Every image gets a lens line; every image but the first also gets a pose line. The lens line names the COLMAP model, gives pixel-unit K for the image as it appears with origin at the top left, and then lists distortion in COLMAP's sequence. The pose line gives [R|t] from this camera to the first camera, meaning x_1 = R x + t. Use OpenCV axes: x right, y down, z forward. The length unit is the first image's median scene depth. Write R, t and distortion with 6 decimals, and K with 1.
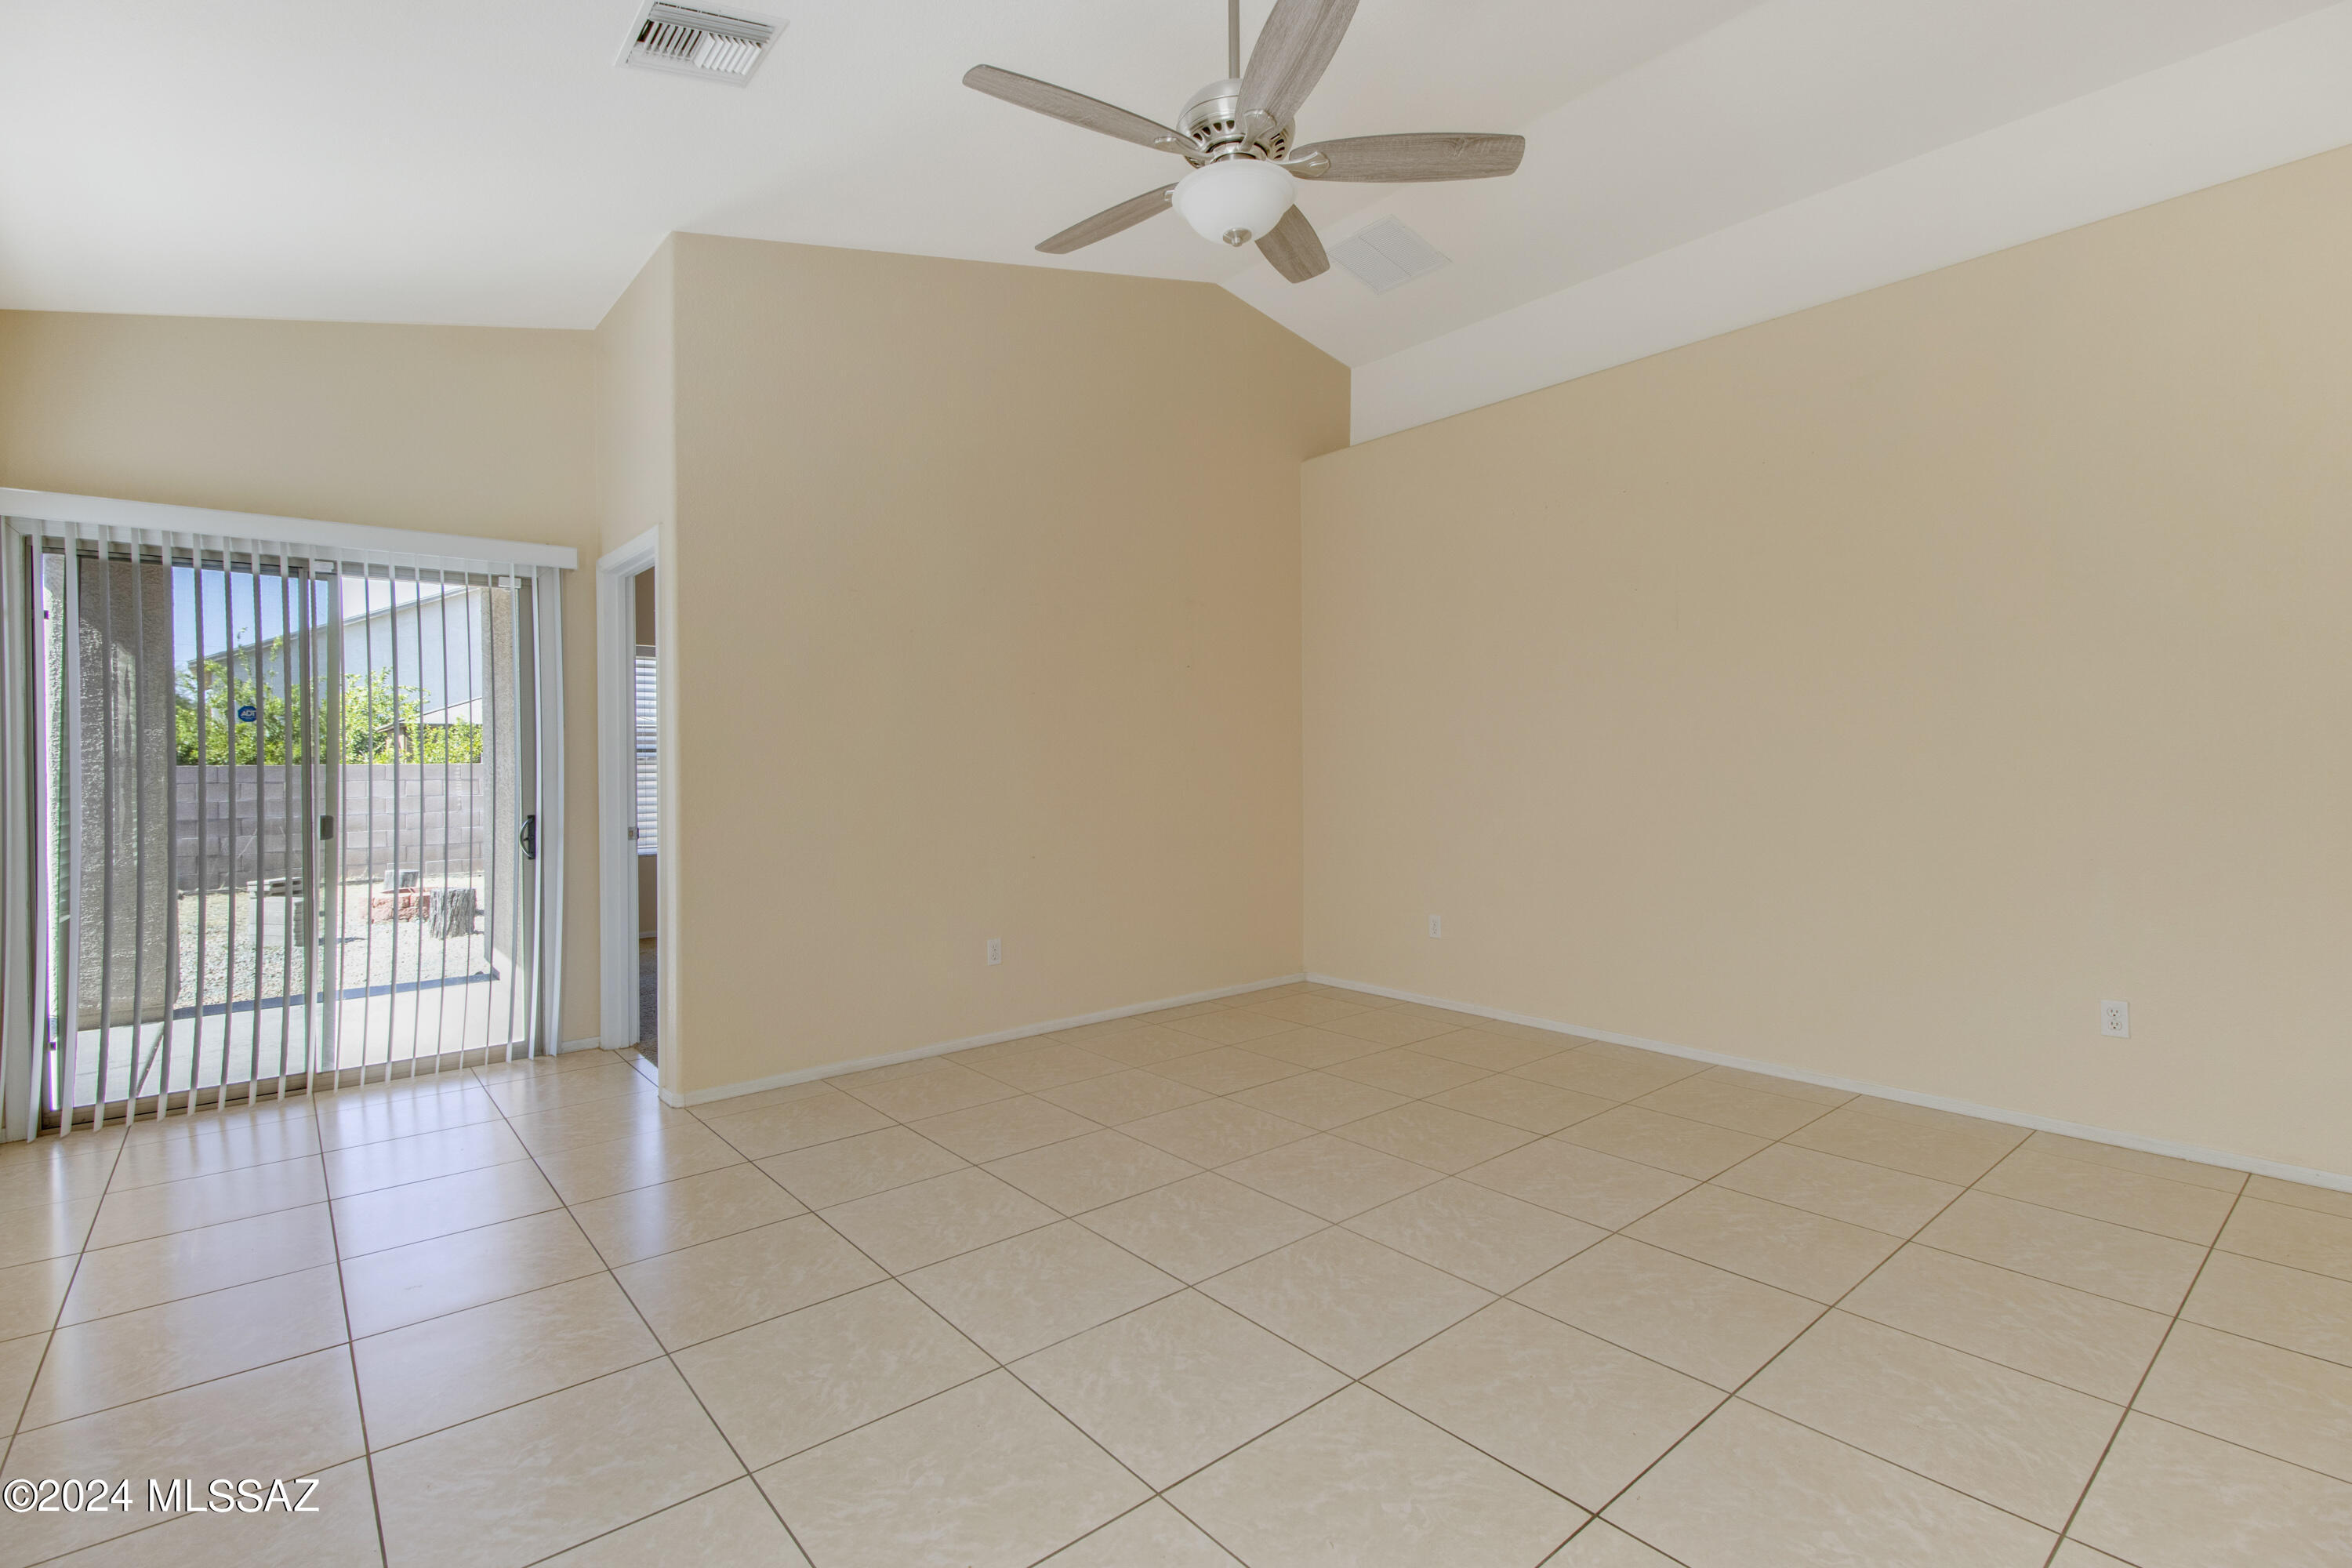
lens RADIAL K [[1084.7, 0, 1172.2], [0, 1084.7, 771.9], [0, 0, 1]] dist [0.015684, -0.011457]
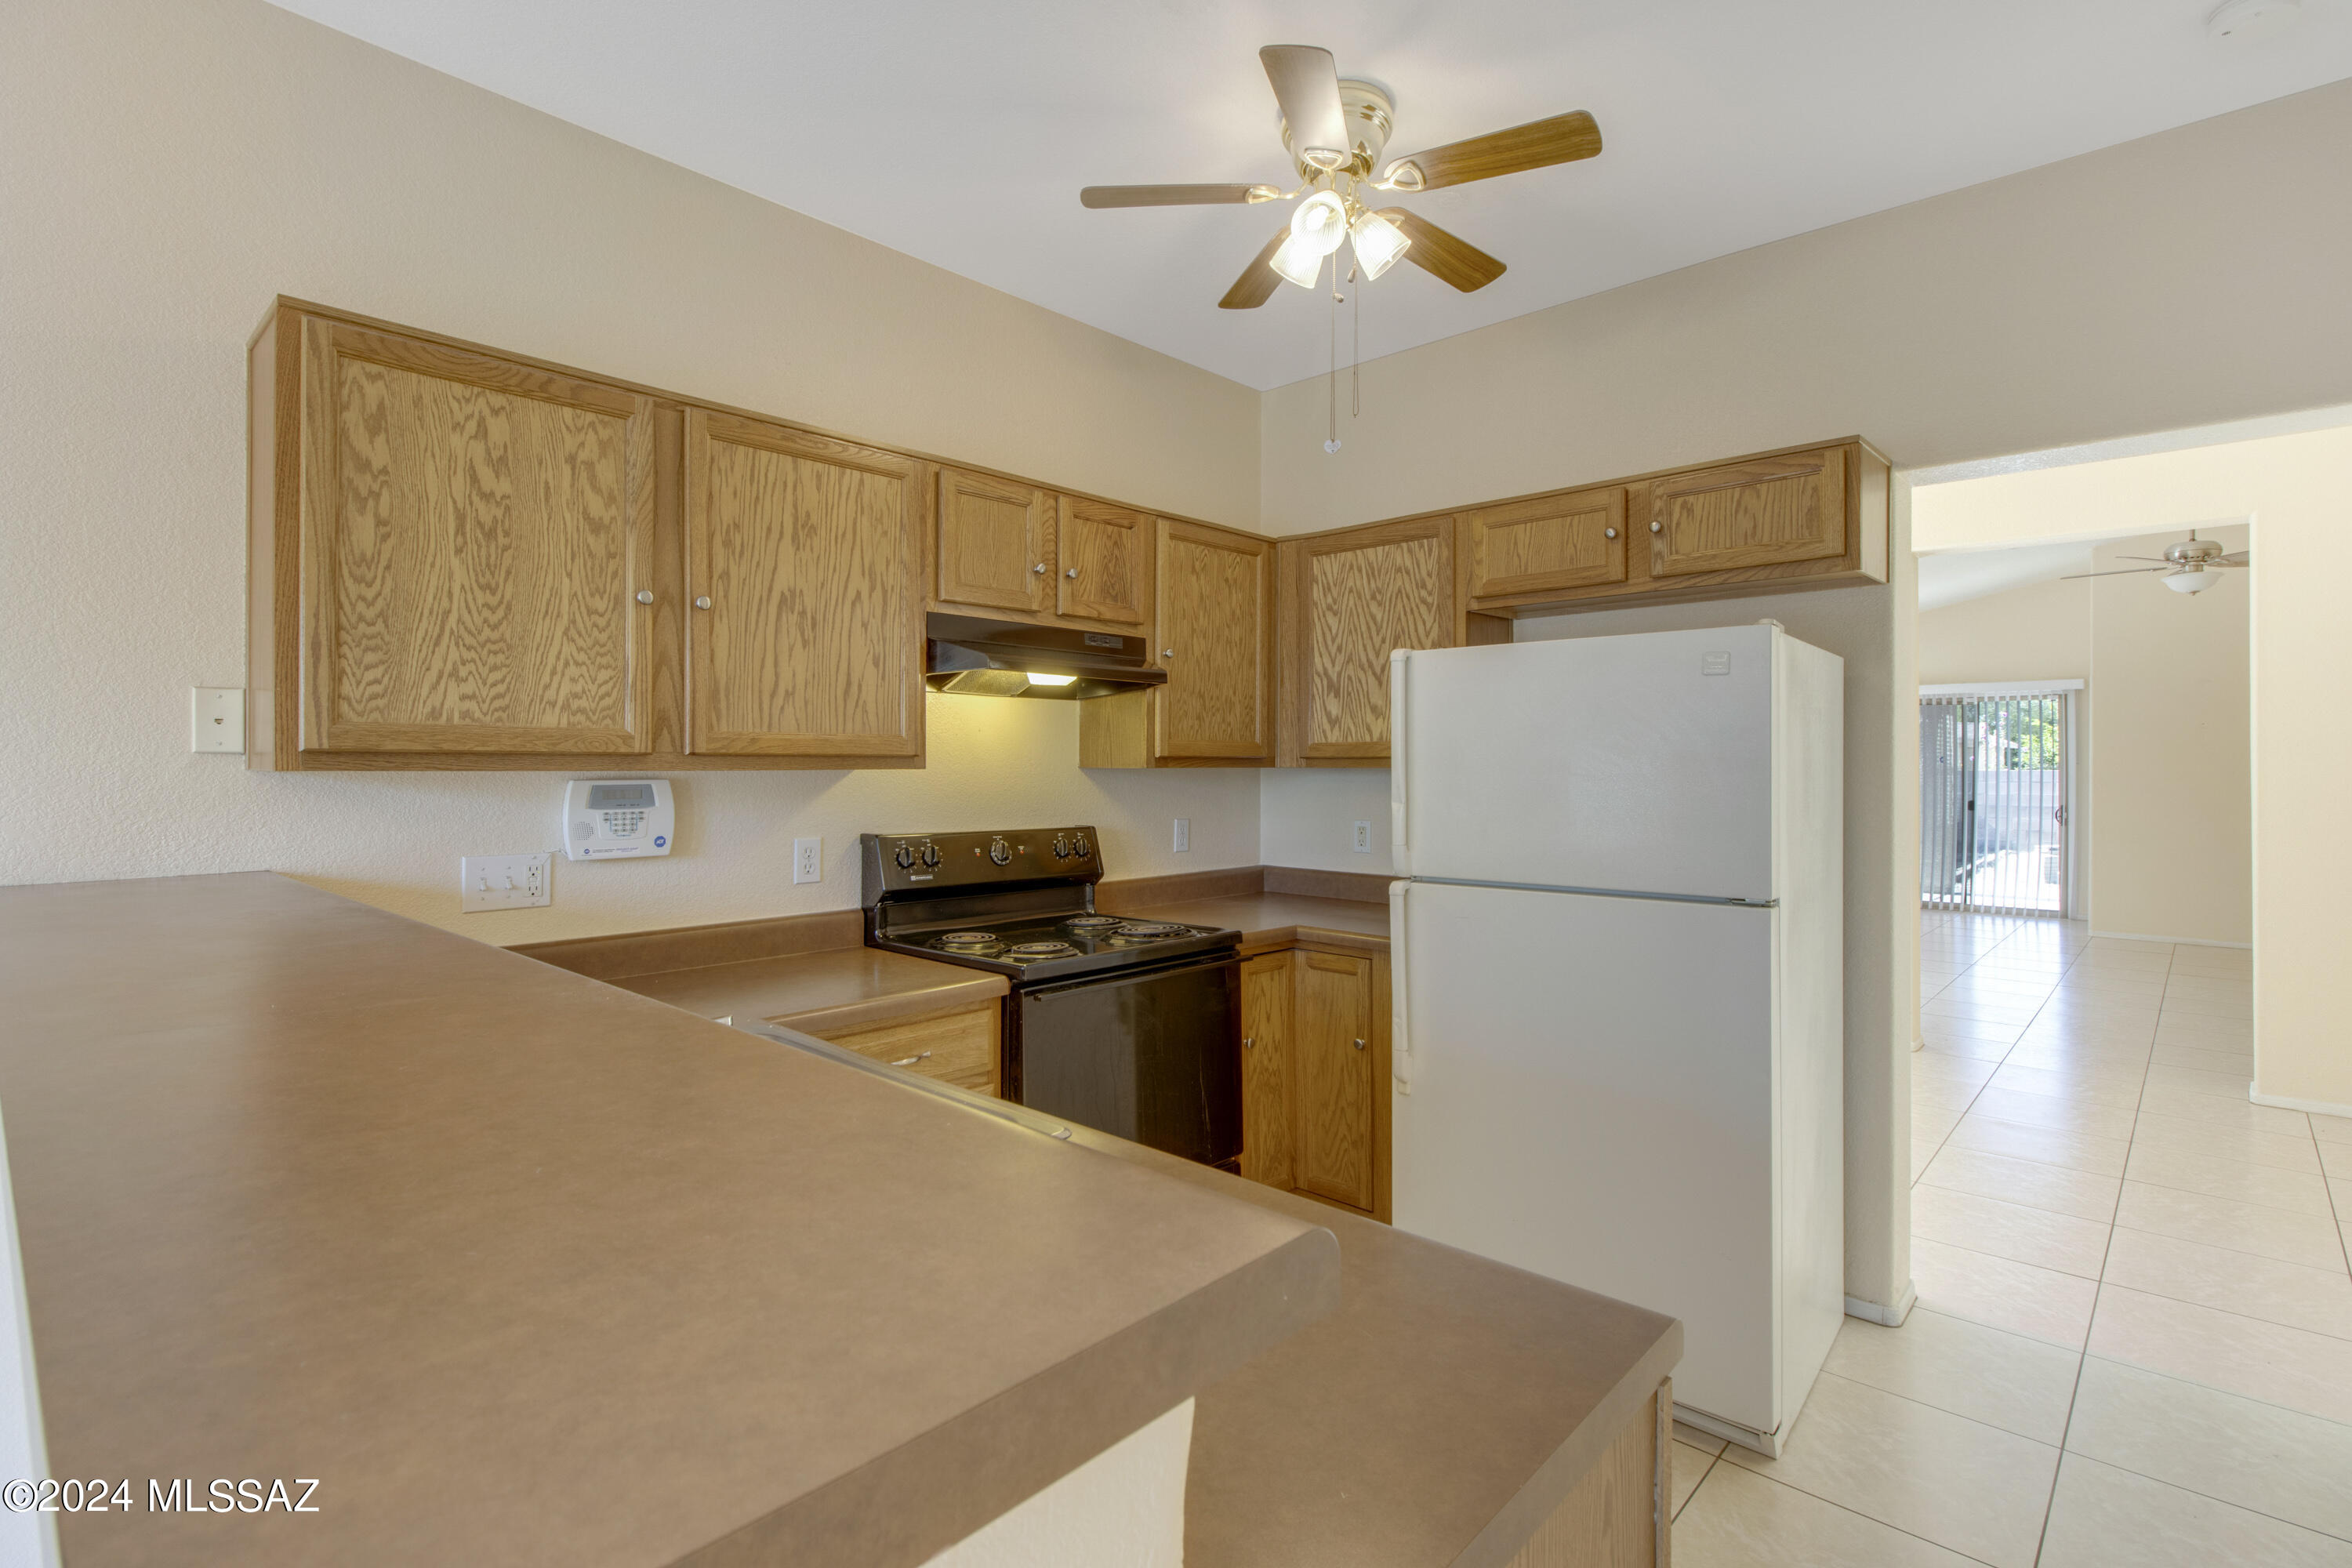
lens RADIAL K [[1084.7, 0, 1180.3], [0, 1084.7, 765.3], [0, 0, 1]] dist [0.015684, -0.011457]
pose [[0.118726, 0.006154, -0.992908, 1.320653], [-0.005878, 0.999968, 0.005495, -0.040478], [0.992910, 0.005184, 0.118759, -0.966730]]
